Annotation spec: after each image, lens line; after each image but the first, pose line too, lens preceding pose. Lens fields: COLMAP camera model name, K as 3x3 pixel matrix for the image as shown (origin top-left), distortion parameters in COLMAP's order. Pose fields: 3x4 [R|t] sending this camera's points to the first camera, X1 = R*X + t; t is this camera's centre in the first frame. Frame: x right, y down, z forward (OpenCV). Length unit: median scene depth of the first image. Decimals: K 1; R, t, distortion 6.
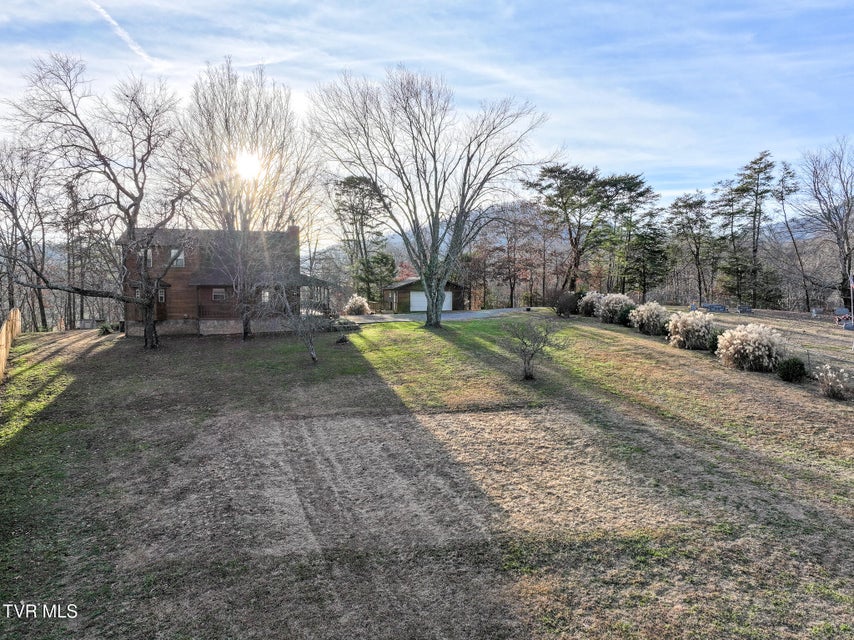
lens RADIAL K [[596.9, 0, 430.5], [0, 596.9, 319.9], [0, 0, 1]] dist [-0.000525, 0.010072]
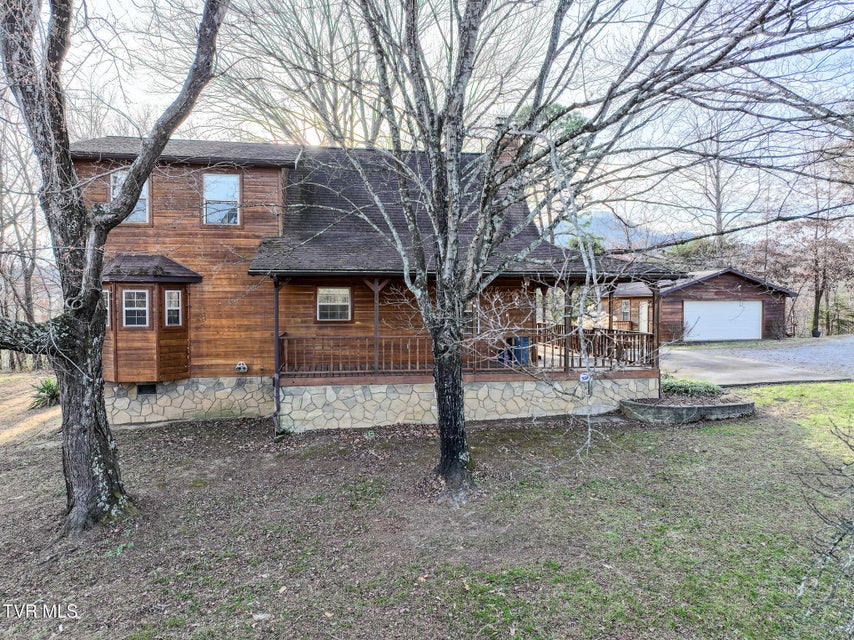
lens RADIAL K [[596.9, 0, 430.5], [0, 596.9, 319.9], [0, 0, 1]] dist [-0.000525, 0.010072]
pose [[0.994621, -0.012044, -0.102881, -0.268052], [0.007885, 0.999139, -0.040743, -0.018531], [0.103283, 0.039713, 0.993859, 0.672888]]
